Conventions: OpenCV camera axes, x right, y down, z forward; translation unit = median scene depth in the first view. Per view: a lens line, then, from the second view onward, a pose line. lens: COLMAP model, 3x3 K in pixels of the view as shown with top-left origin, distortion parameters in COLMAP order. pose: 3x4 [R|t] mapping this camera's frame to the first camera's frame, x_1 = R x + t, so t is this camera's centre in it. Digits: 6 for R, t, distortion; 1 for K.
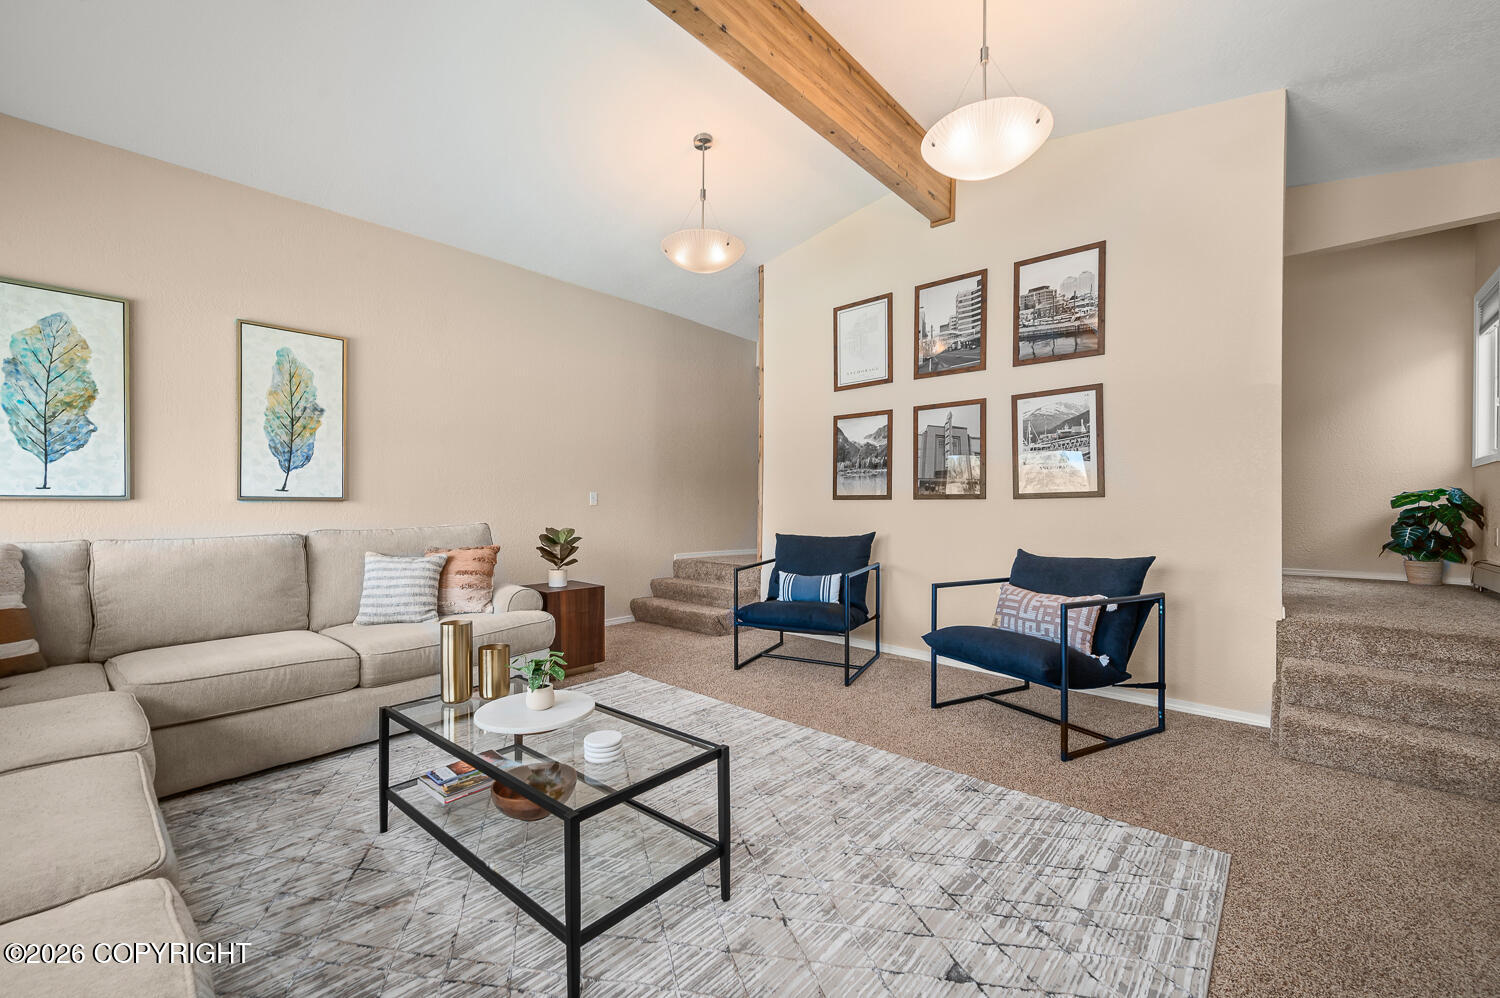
lens RADIAL K [[602.0, 0, 746.0], [0, 602.0, 503.2], [0, 0, 1]] dist [-0.005773, -0.000459]
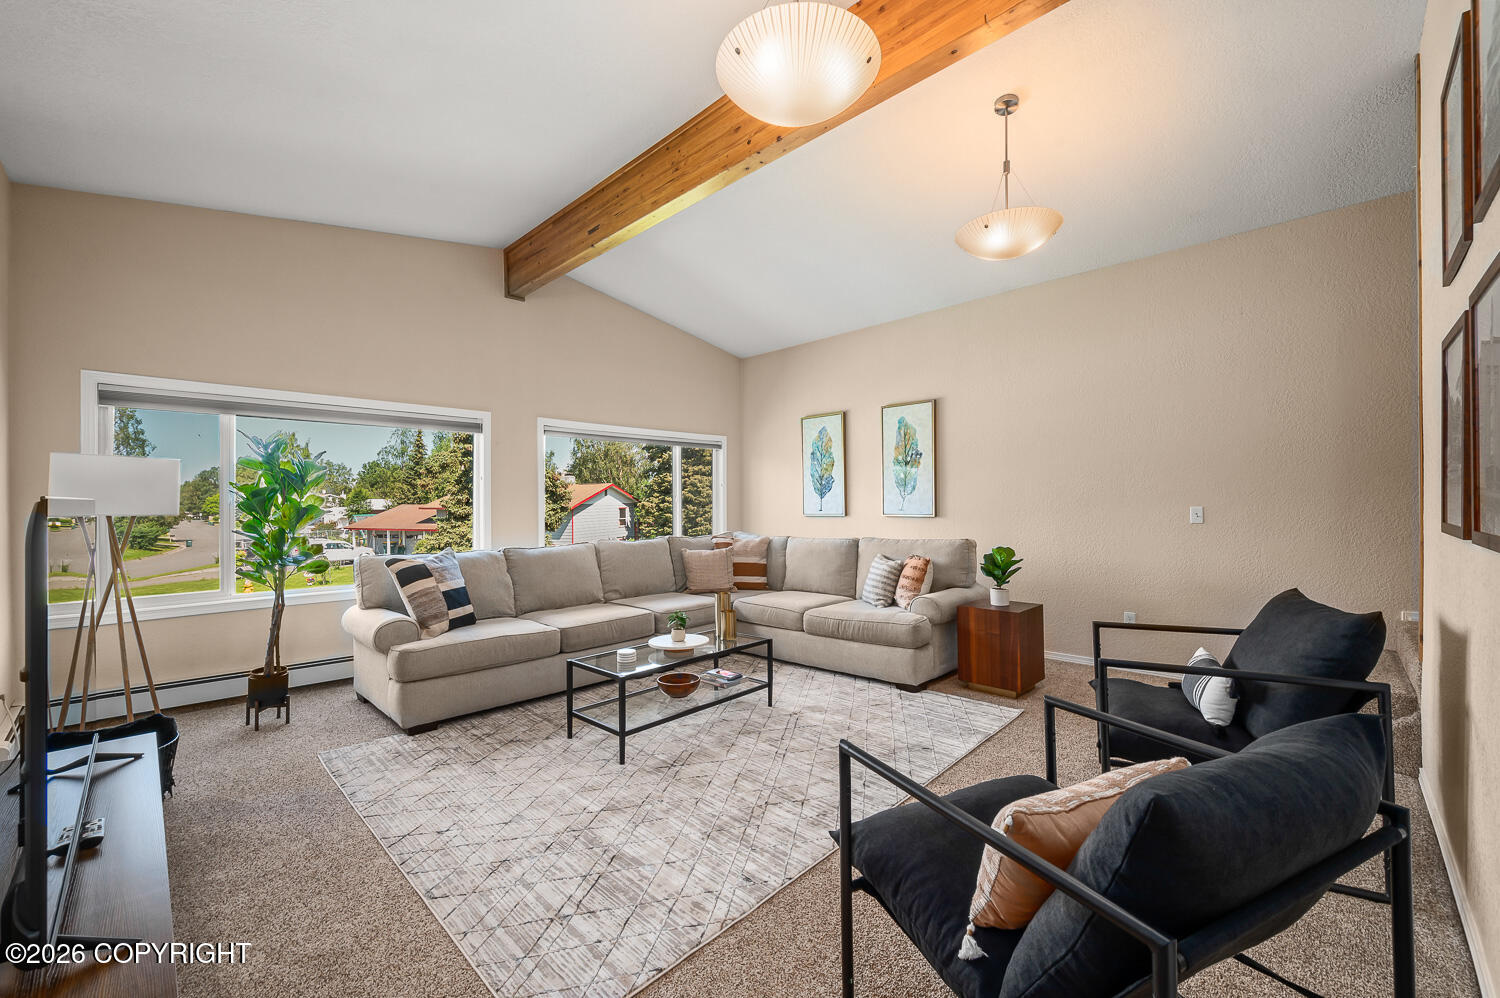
lens RADIAL K [[602.0, 0, 746.0], [0, 602.0, 502.4], [0, 0, 1]] dist [-0.005773, -0.000459]
pose [[-0.035995, -0.001527, -0.999351, 0.841385], [0.013734, 0.999904, -0.002022, -0.046790], [0.999258, -0.013798, -0.035970, 0.706726]]
